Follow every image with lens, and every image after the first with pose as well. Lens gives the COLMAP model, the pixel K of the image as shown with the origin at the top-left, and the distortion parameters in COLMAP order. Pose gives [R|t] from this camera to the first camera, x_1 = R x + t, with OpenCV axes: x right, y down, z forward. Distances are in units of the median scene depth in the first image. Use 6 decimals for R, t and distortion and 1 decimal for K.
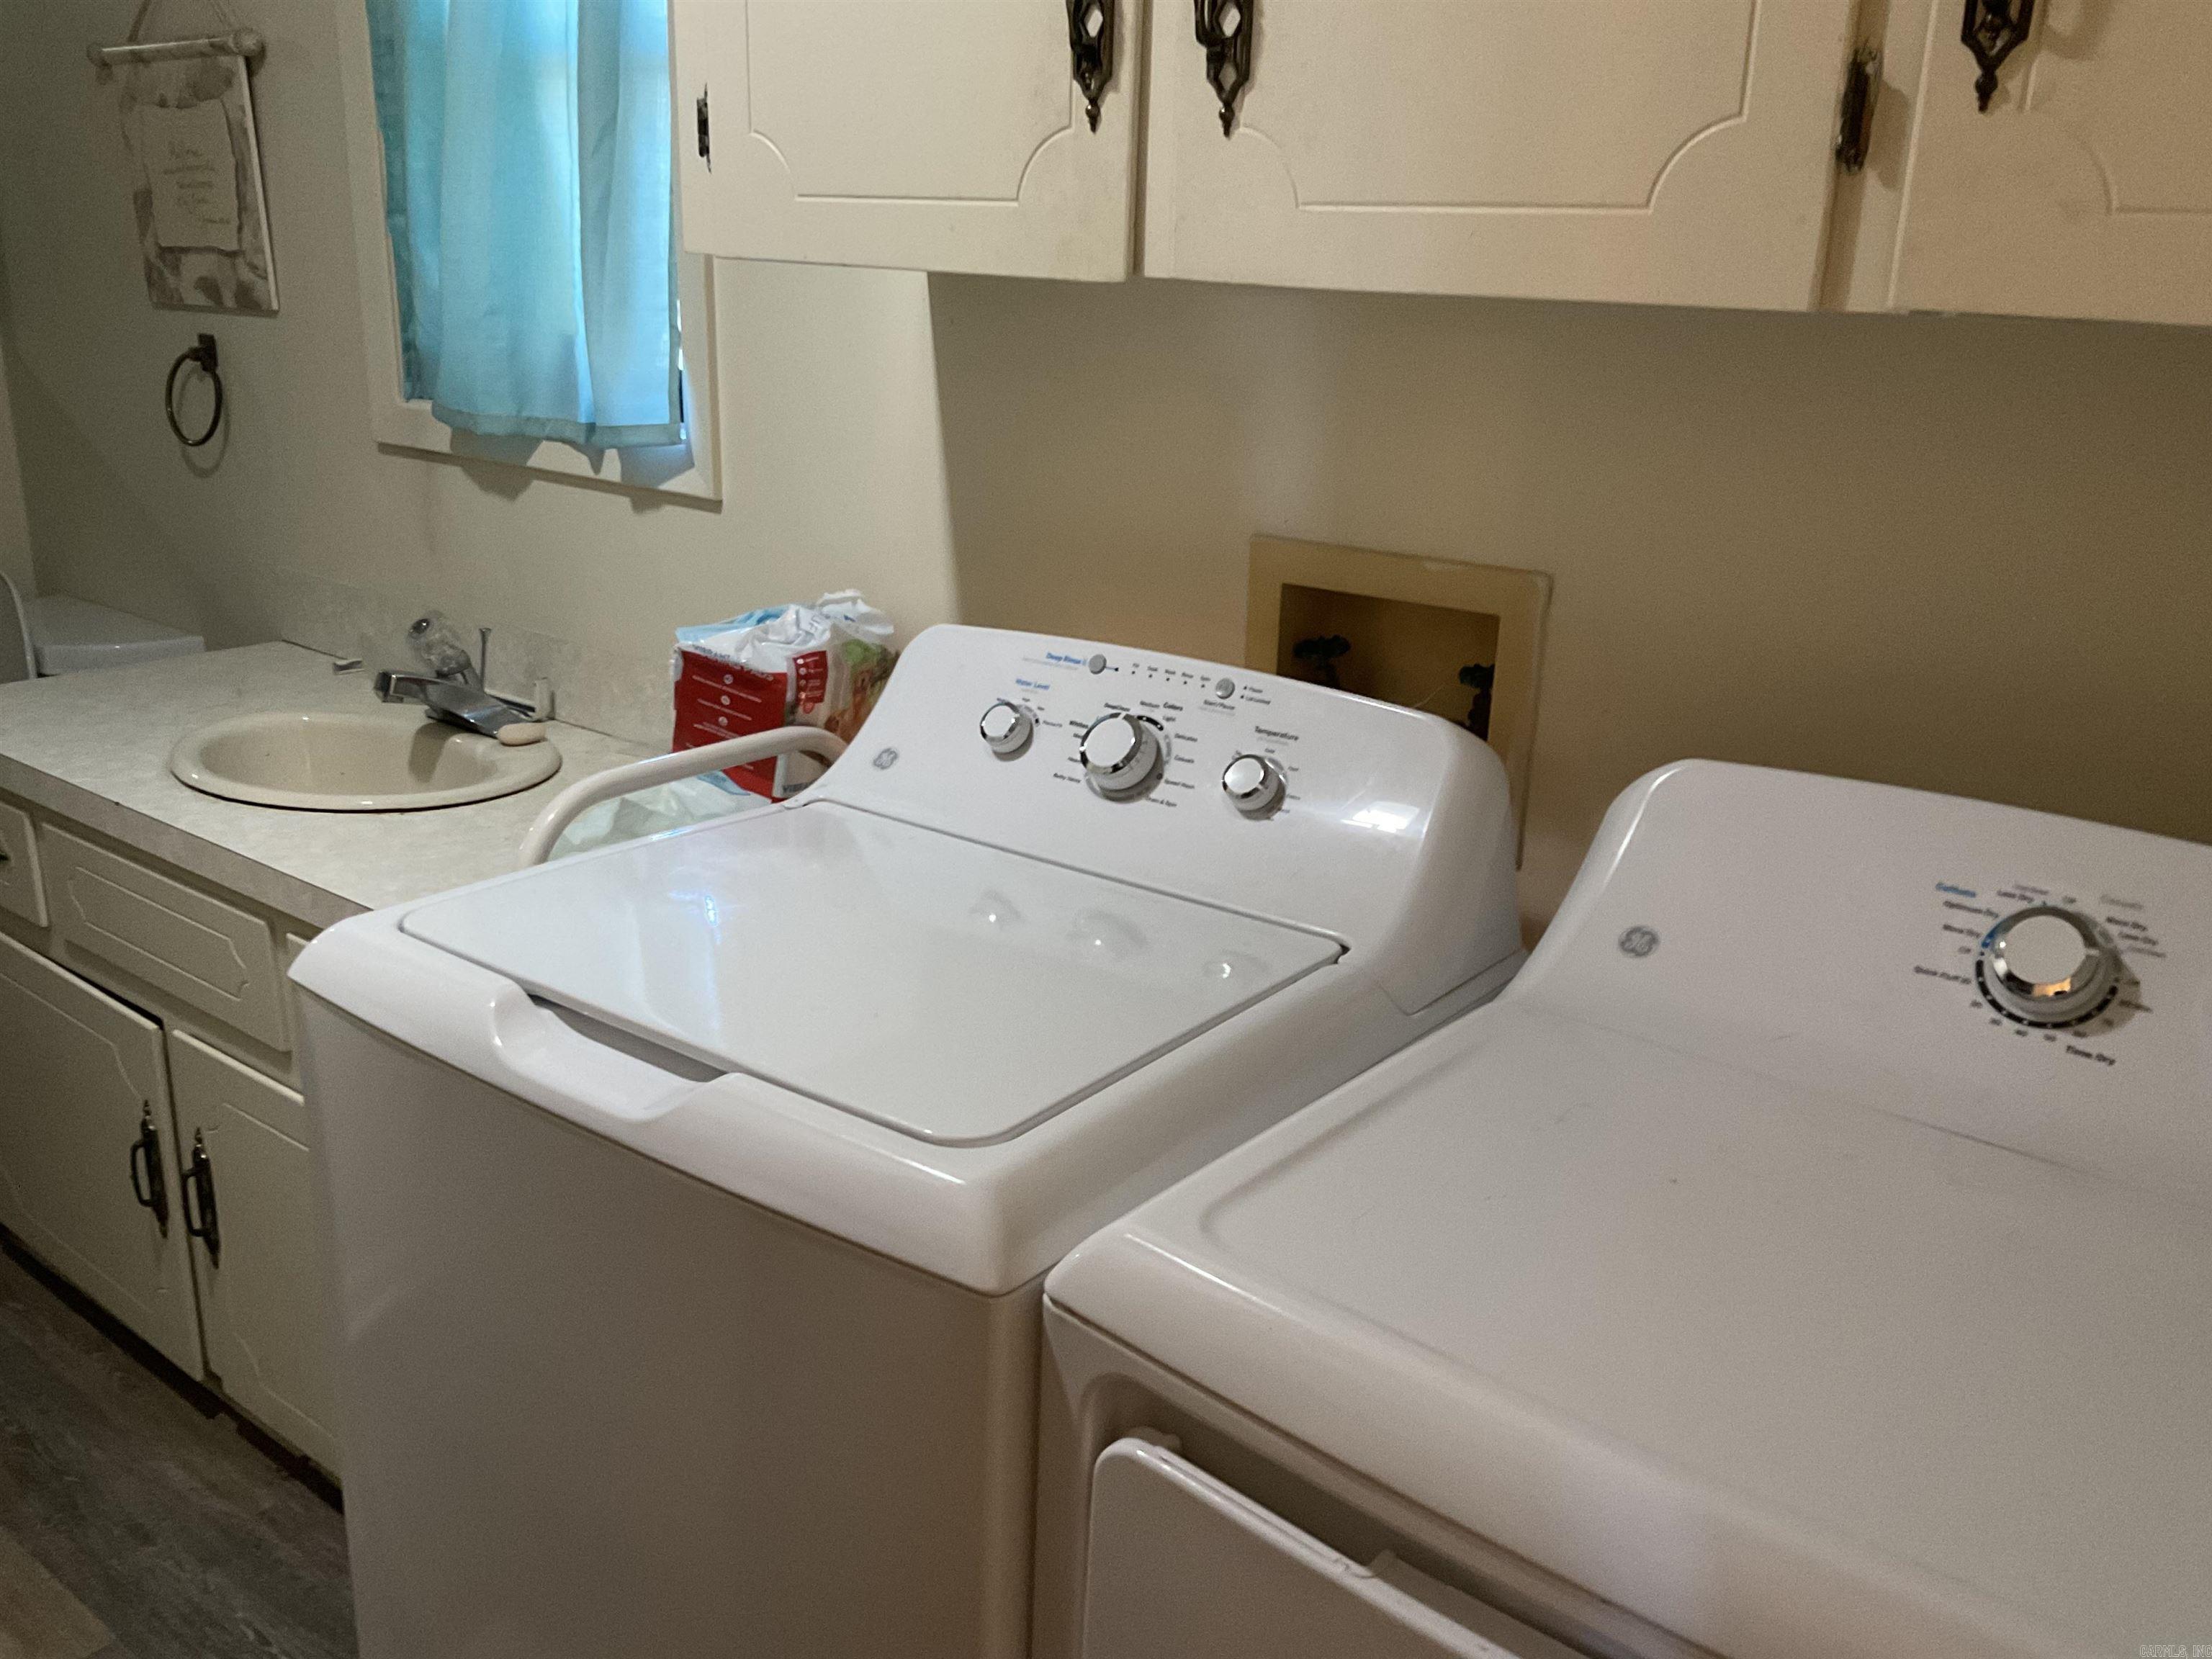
lens RADIAL K [[1819.0, 0, 1095.7], [0, 1819.0, 829.9], [0, 0, 1]] dist [0.103811, -0.206078]
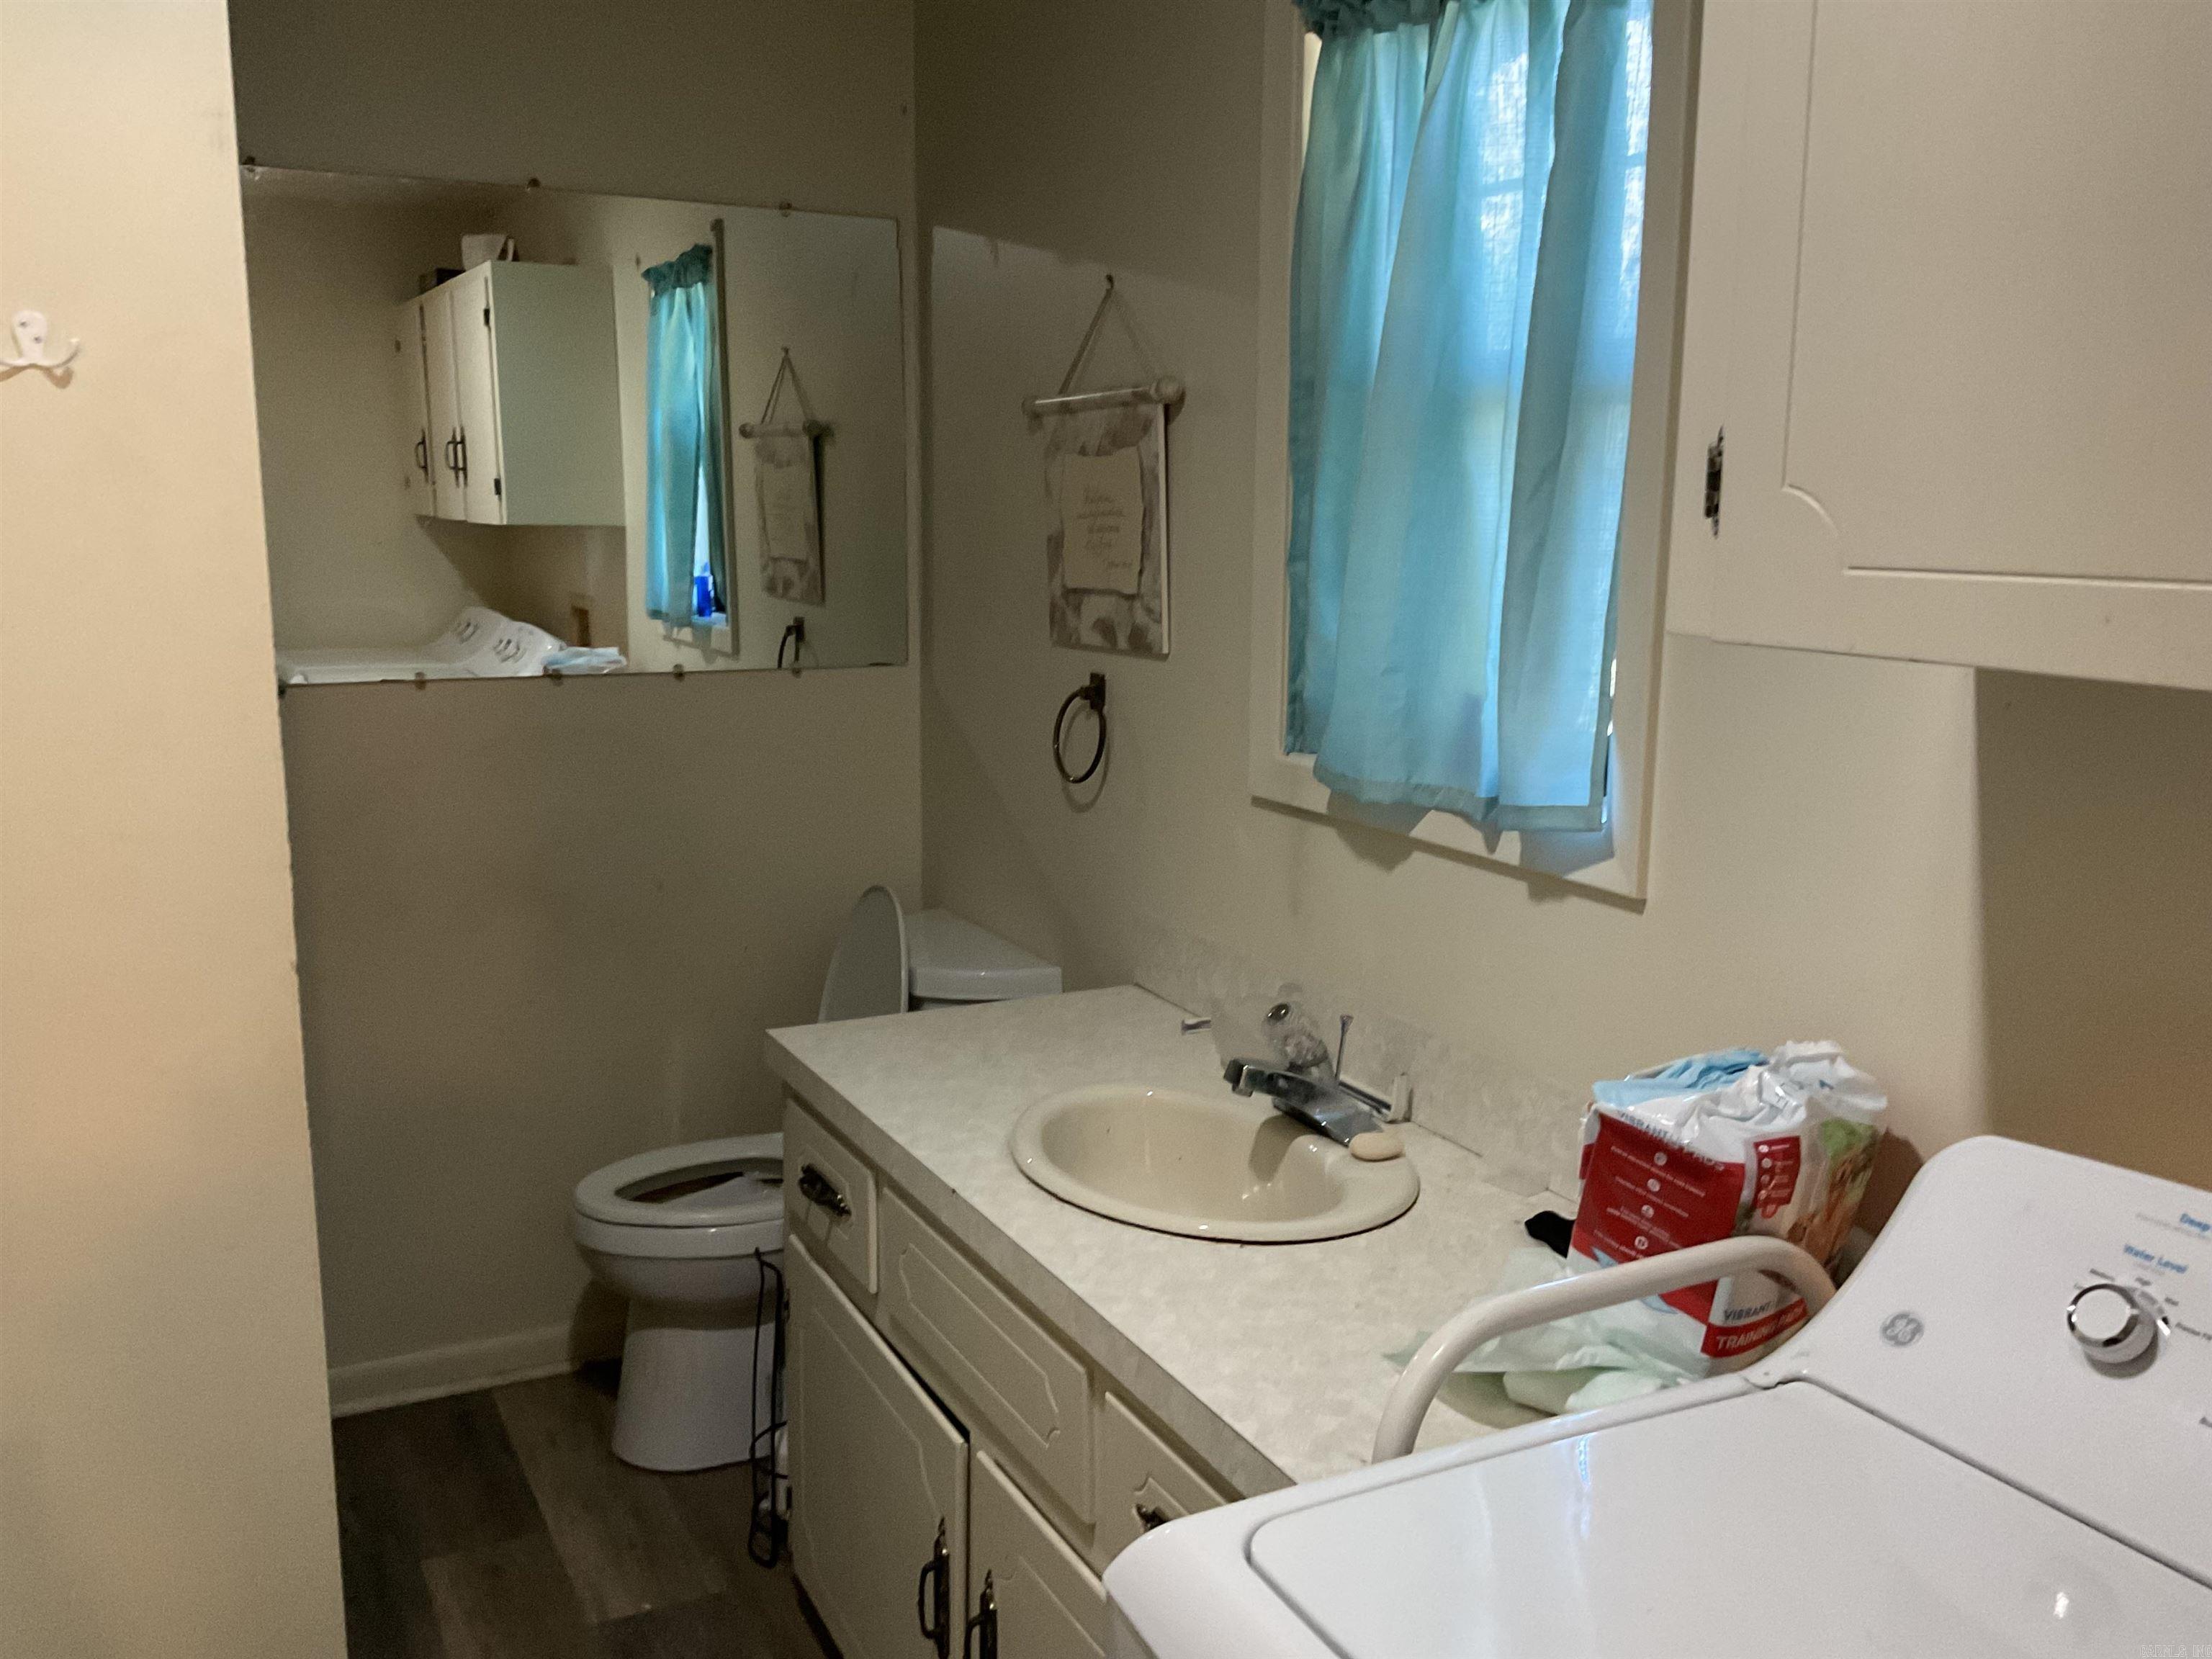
lens RADIAL K [[1826.5, 0, 1115.3], [0, 1826.5, 827.9], [0, 0, 1]] dist [0.100212, -0.183300]
pose [[0.910370, 0.049537, -0.410820, -0.083177], [-0.110217, 0.985971, -0.125350, -0.081614], [0.398847, 0.159394, 0.903058, 0.161544]]
